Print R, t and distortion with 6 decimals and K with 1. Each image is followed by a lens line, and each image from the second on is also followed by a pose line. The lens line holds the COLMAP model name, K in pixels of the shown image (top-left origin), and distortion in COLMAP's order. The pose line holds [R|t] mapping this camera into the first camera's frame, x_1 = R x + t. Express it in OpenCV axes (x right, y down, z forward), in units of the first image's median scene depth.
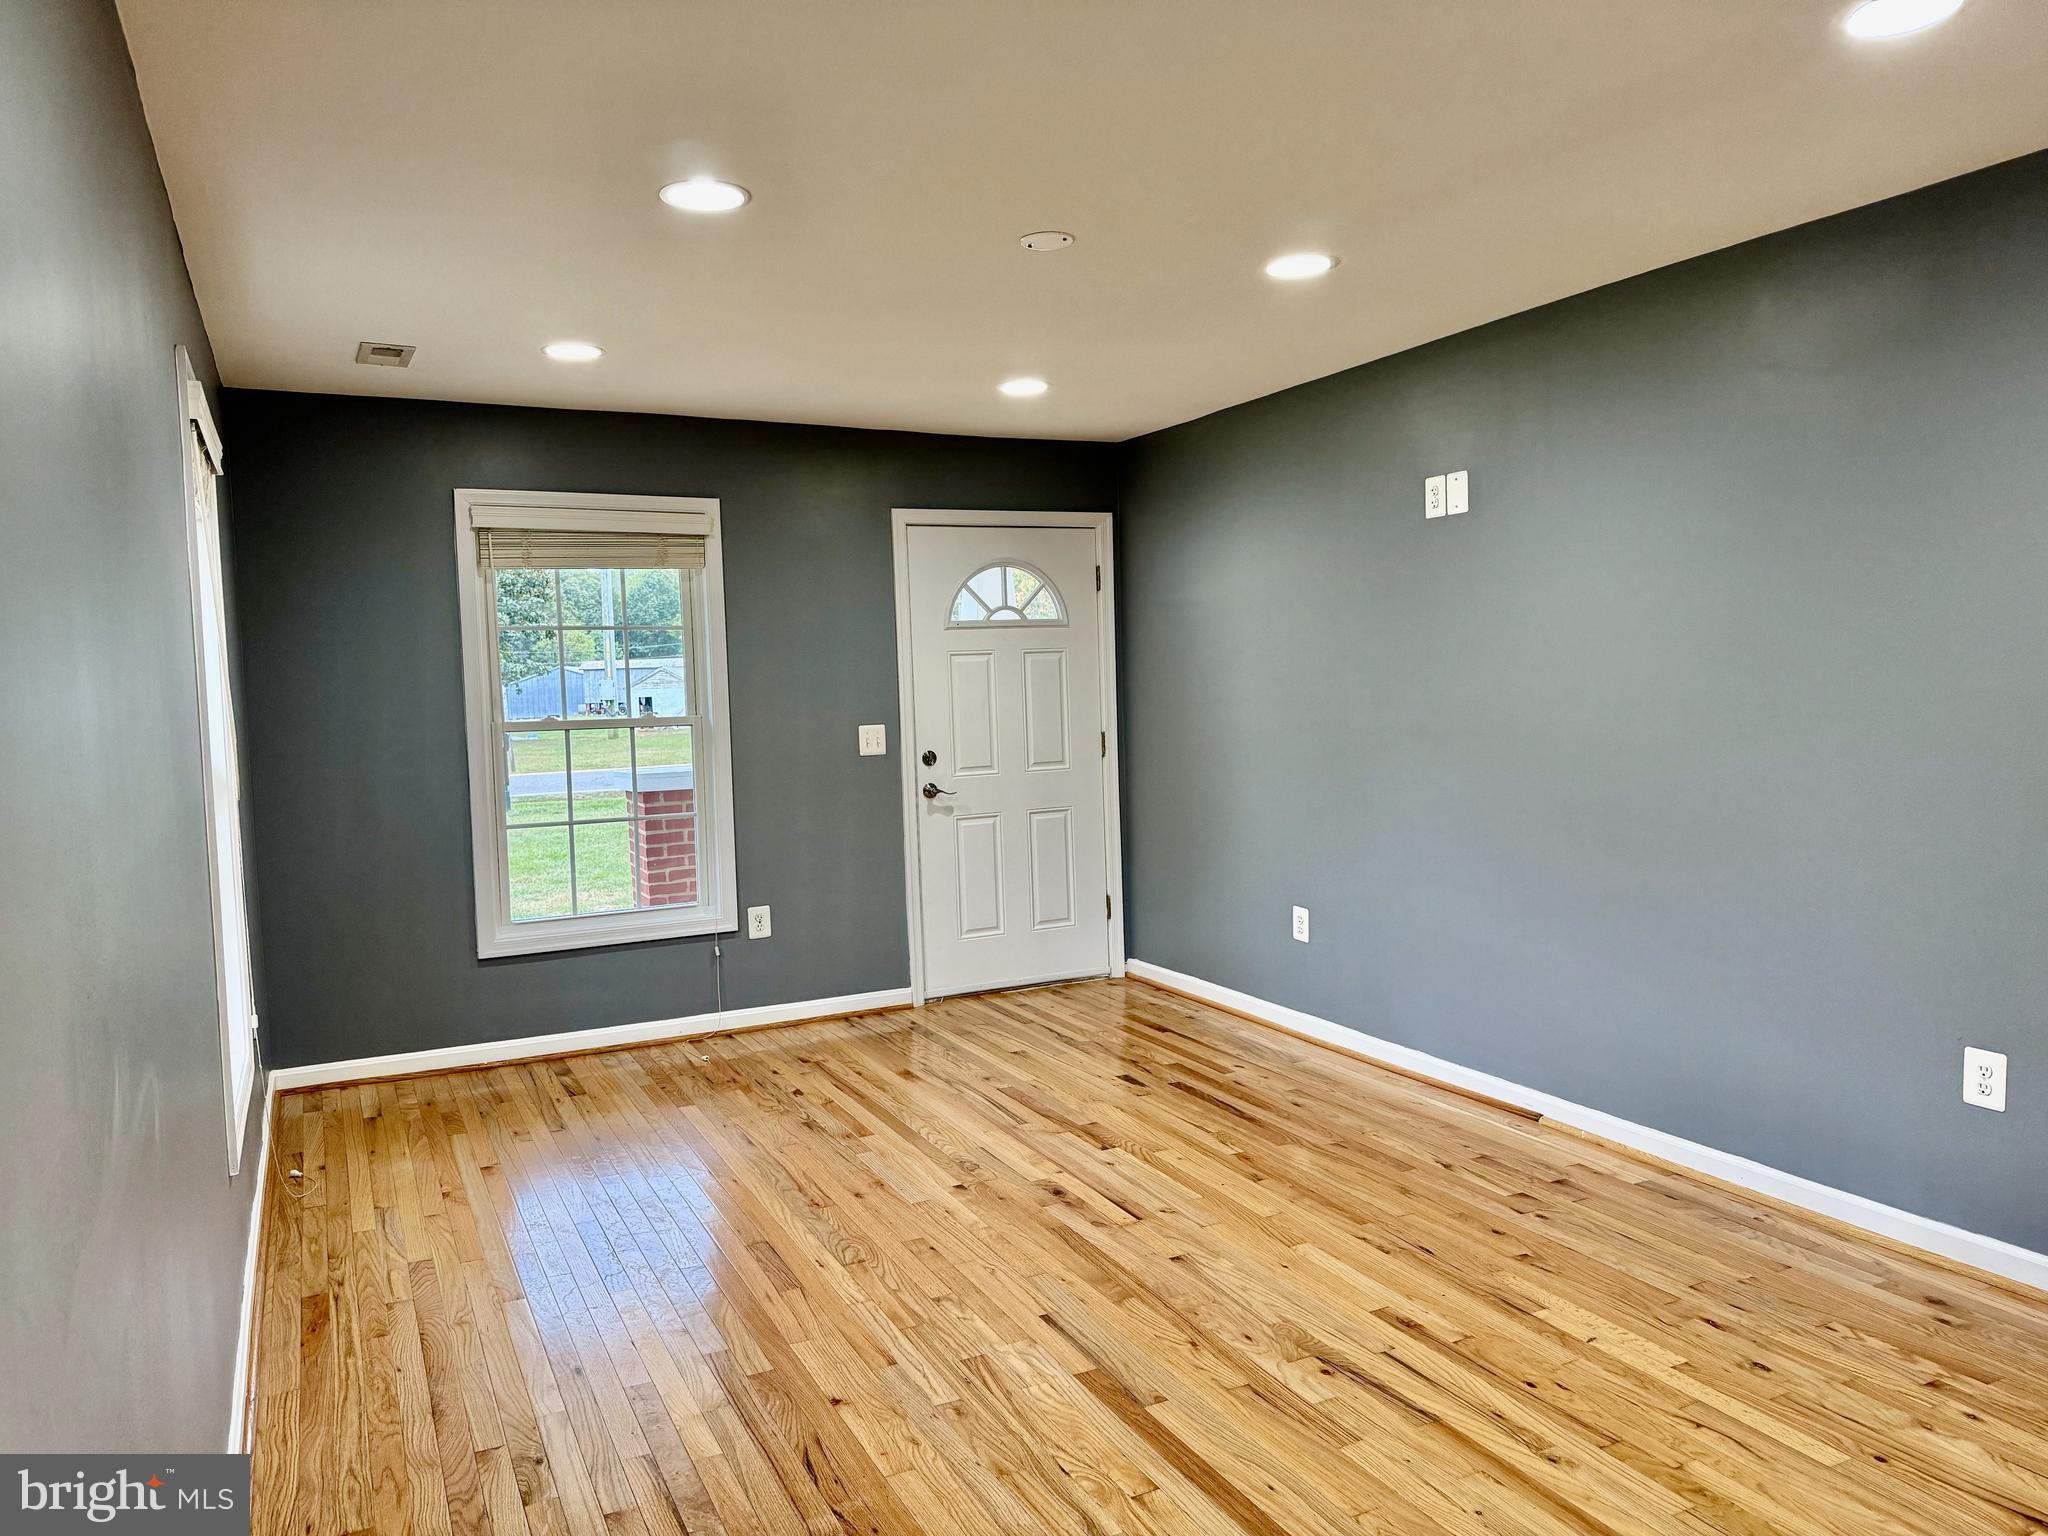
lens RADIAL K [[1455.9, 0, 1026.5], [0, 1455.9, 772.8], [0, 0, 1]] dist [-0.003090, -0.006033]
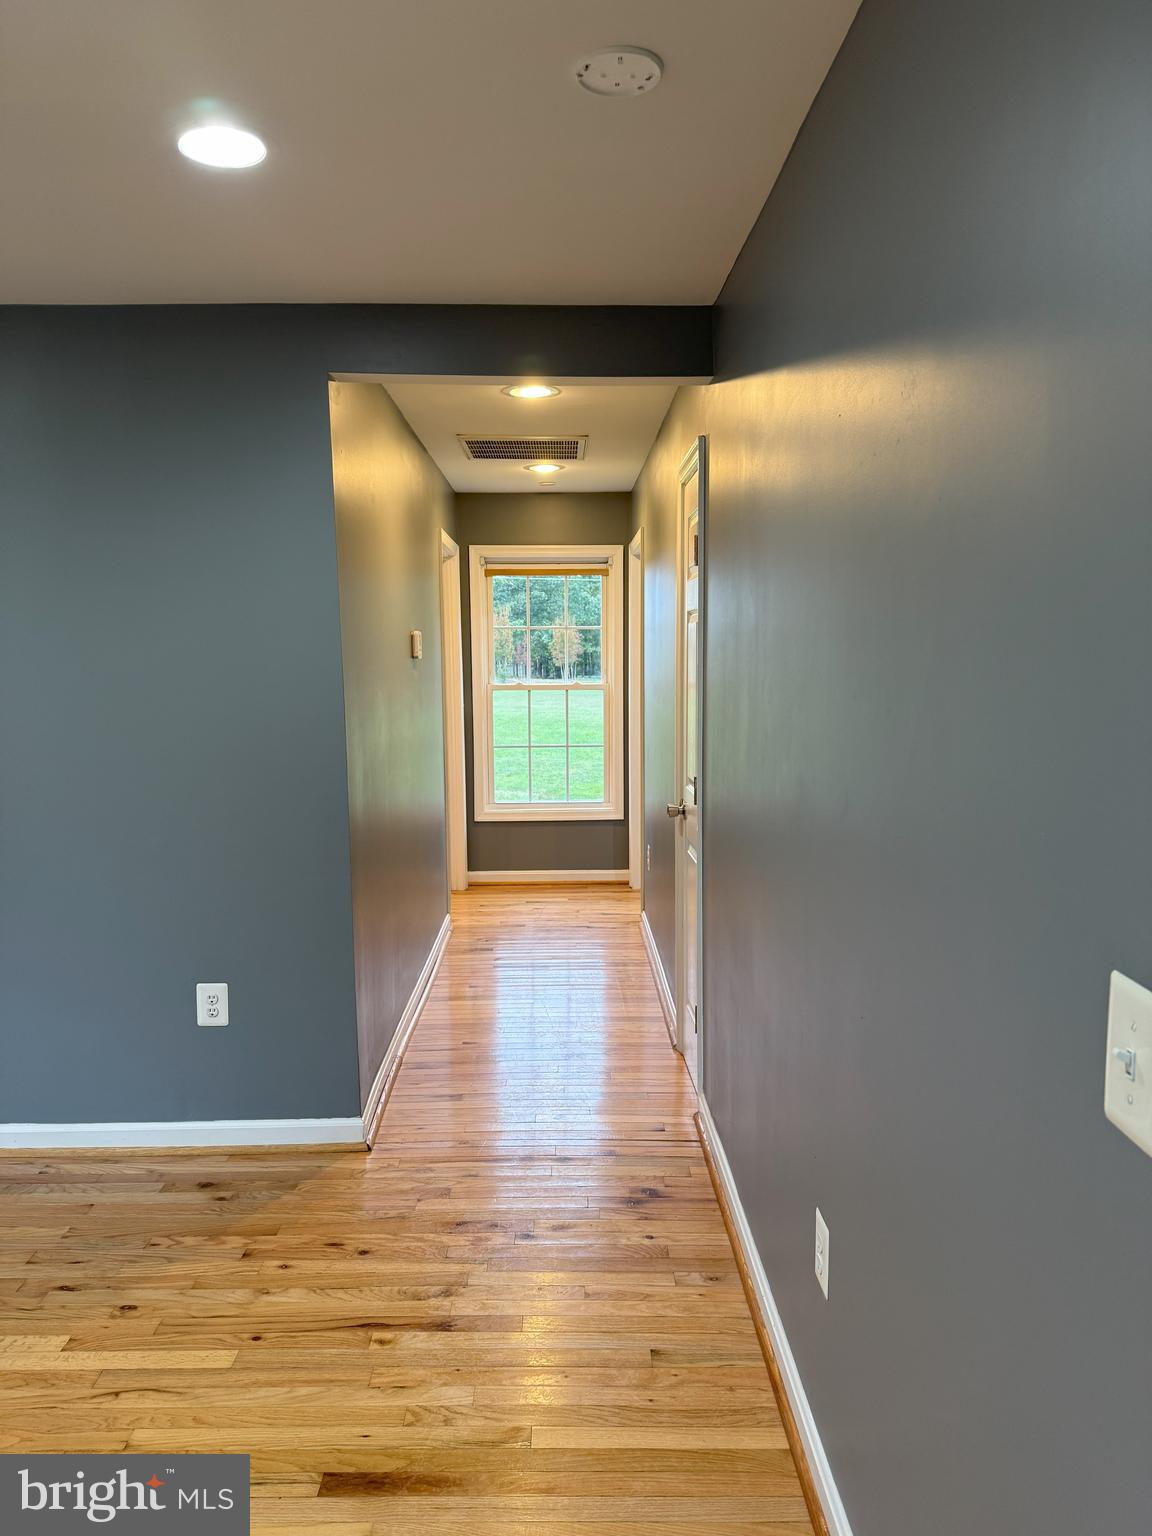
lens RADIAL K [[1091.9, 0, 574.3], [0, 1091.9, 761.8], [0, 0, 1]] dist [-0.003090, -0.006033]
pose [[0.436589, -0.067214, 0.897147, -0.083747], [0.063349, 0.997027, 0.043868, -0.036989], [-0.897428, 0.037681, 0.439549, 0.288177]]
